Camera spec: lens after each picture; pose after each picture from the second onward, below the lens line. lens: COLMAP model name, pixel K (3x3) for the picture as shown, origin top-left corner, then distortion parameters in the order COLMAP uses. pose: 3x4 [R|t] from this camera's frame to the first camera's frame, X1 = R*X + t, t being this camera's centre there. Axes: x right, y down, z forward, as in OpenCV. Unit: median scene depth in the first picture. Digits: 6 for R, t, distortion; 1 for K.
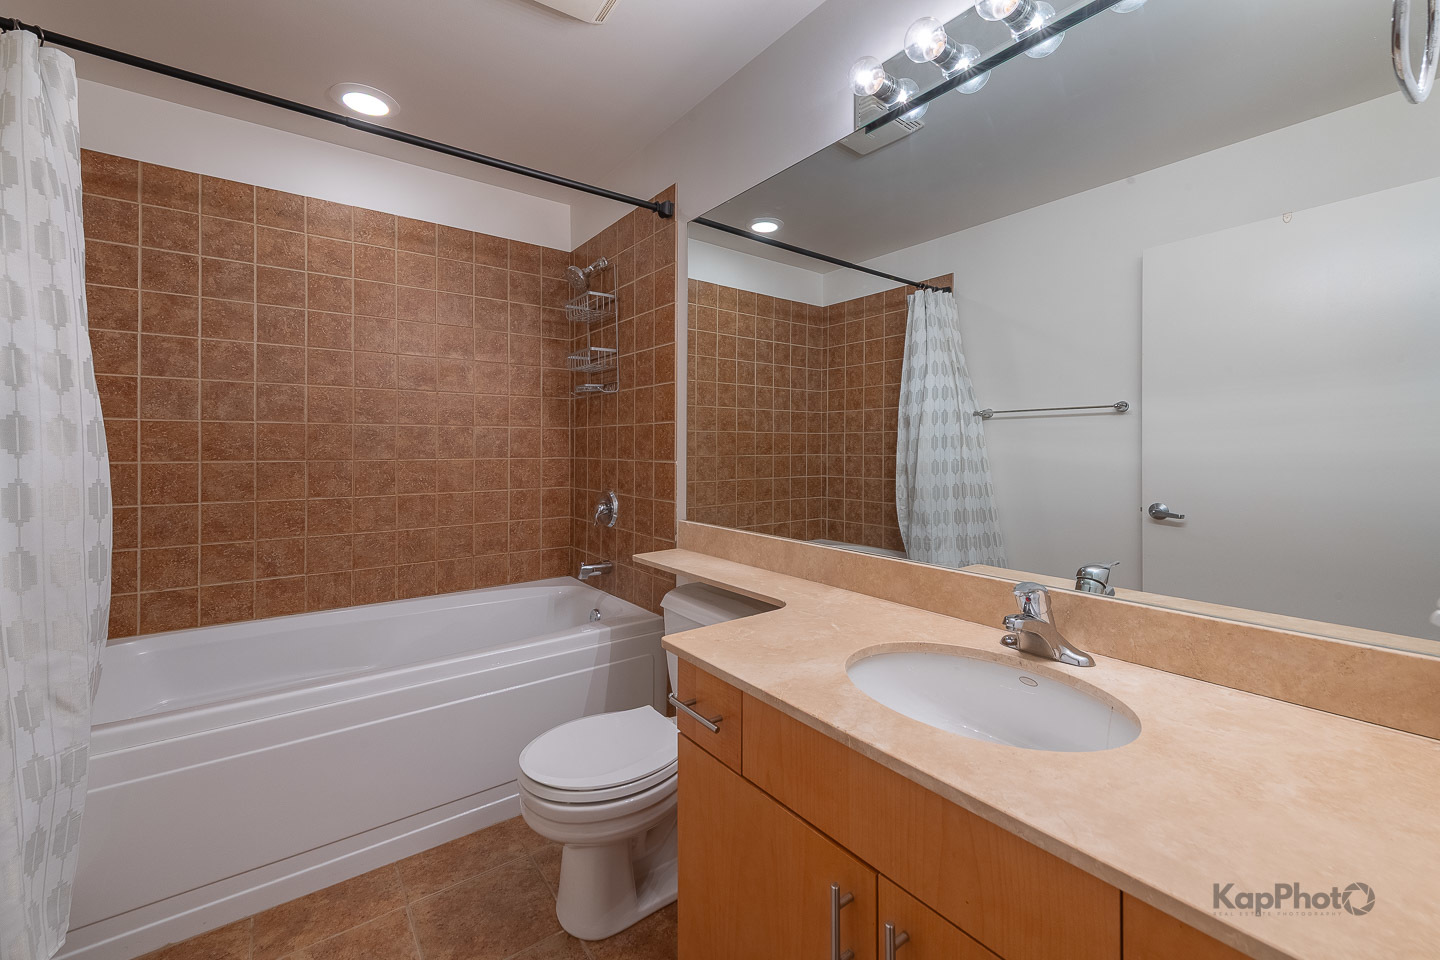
lens RADIAL K [[580.3, 0, 727.2], [0, 580.3, 450.1], [0, 0, 1]] dist [0.017576, -0.006915]
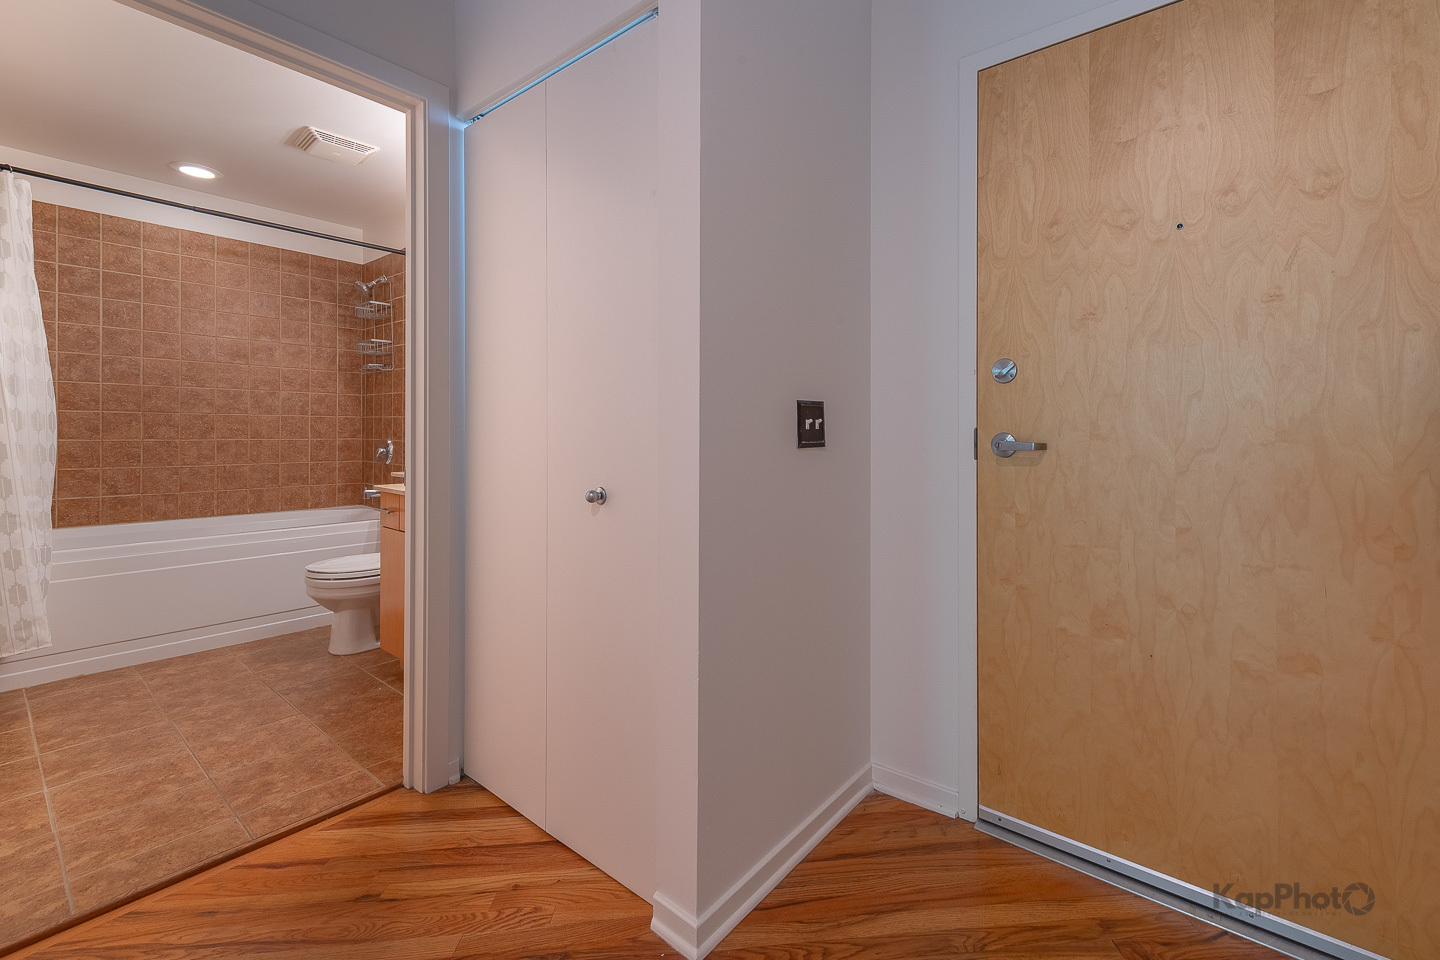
lens RADIAL K [[581.1, 0, 720.3], [0, 581.1, 438.7], [0, 0, 1]] dist [-0.000317, -0.000690]
pose [[0.972991, 0.008513, 0.230687, 0.273977], [-0.012194, 0.999820, 0.014536, 0.040574], [-0.230522, -0.016956, 0.972919, -0.604031]]
